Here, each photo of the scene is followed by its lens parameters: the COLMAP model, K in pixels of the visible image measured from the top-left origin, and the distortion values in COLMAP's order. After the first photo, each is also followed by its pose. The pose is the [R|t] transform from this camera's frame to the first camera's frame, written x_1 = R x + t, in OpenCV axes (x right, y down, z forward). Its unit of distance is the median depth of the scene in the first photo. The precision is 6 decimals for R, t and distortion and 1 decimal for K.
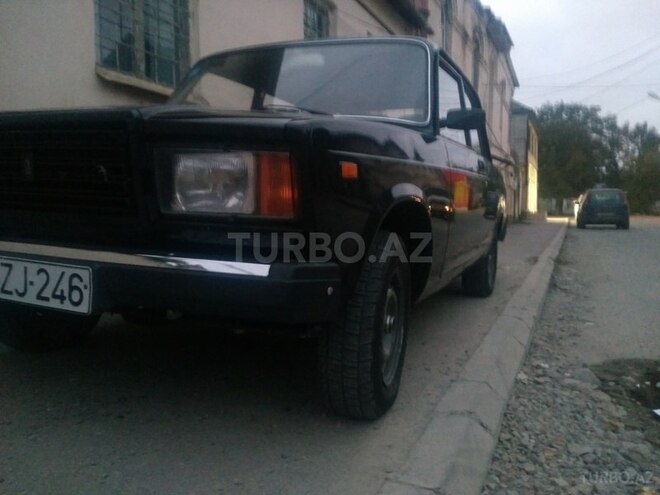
lens RADIAL K [[551.5, 0, 329.2], [0, 551.5, 228.3], [0, 0, 1]] dist [0.078517, -0.146972]
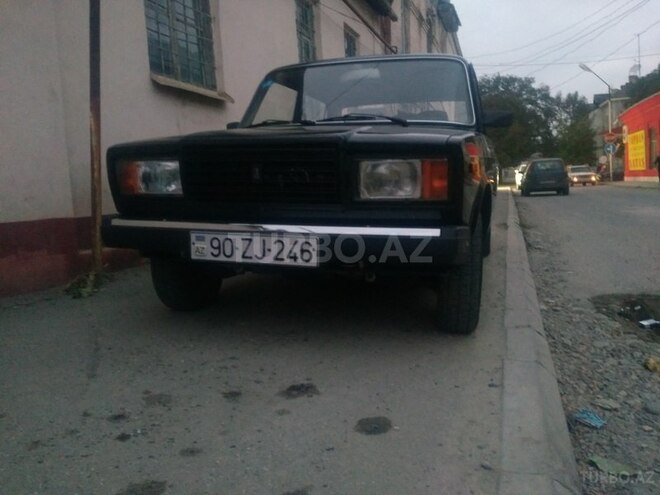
lens RADIAL K [[551.5, 0, 329.2], [0, 551.5, 228.3], [0, 0, 1]] dist [0.078517, -0.146972]
pose [[0.994046, -0.048702, 0.097472, -0.091644], [0.044590, 0.998039, 0.043933, -0.003506], [-0.099420, -0.039325, 0.994268, -0.091821]]
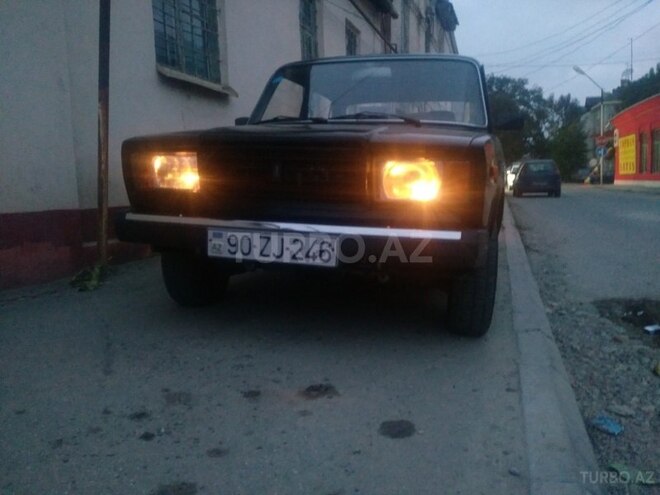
lens RADIAL K [[551.5, 0, 329.2], [0, 551.5, 228.3], [0, 0, 1]] dist [0.078517, -0.146972]
pose [[0.992982, -0.024409, 0.115719, -0.105657], [0.018373, 0.998429, 0.052938, -0.006192], [-0.116829, -0.050441, 0.991870, -0.088982]]
